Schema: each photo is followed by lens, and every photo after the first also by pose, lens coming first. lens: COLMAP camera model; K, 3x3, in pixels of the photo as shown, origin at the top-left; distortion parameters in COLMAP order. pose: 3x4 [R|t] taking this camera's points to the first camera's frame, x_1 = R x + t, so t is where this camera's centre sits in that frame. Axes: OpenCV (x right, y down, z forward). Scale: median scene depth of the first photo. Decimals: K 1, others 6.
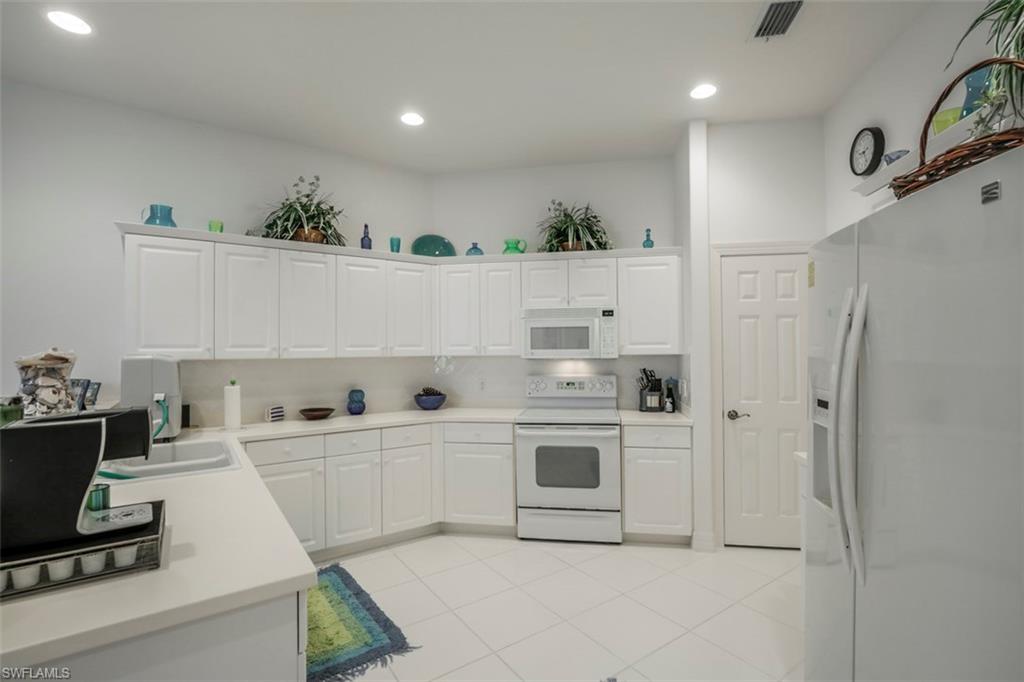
lens RADIAL K [[470.9, 0, 507.6], [0, 470.9, 344.1], [0, 0, 1]] dist [-0.014496, -0.000175]
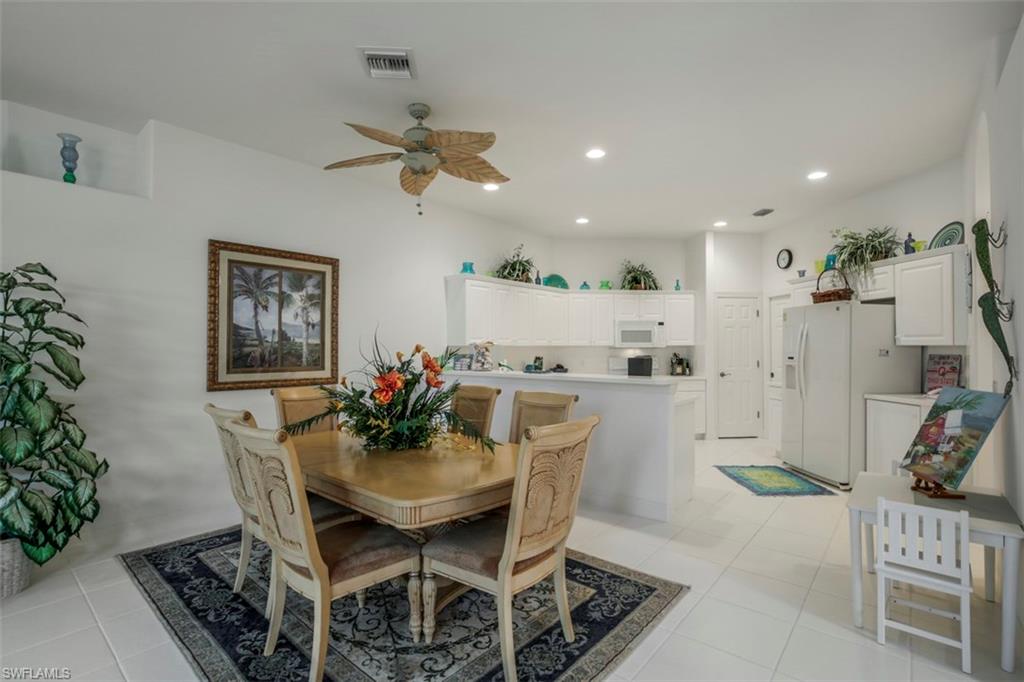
lens RADIAL K [[470.9, 0, 507.6], [0, 470.9, 344.1], [0, 0, 1]] dist [-0.014496, -0.000175]
pose [[0.969244, 0.007240, 0.245995, -0.844166], [-0.008394, 0.999958, 0.003643, 0.015046], [-0.245958, -0.005596, 0.969264, -0.688704]]
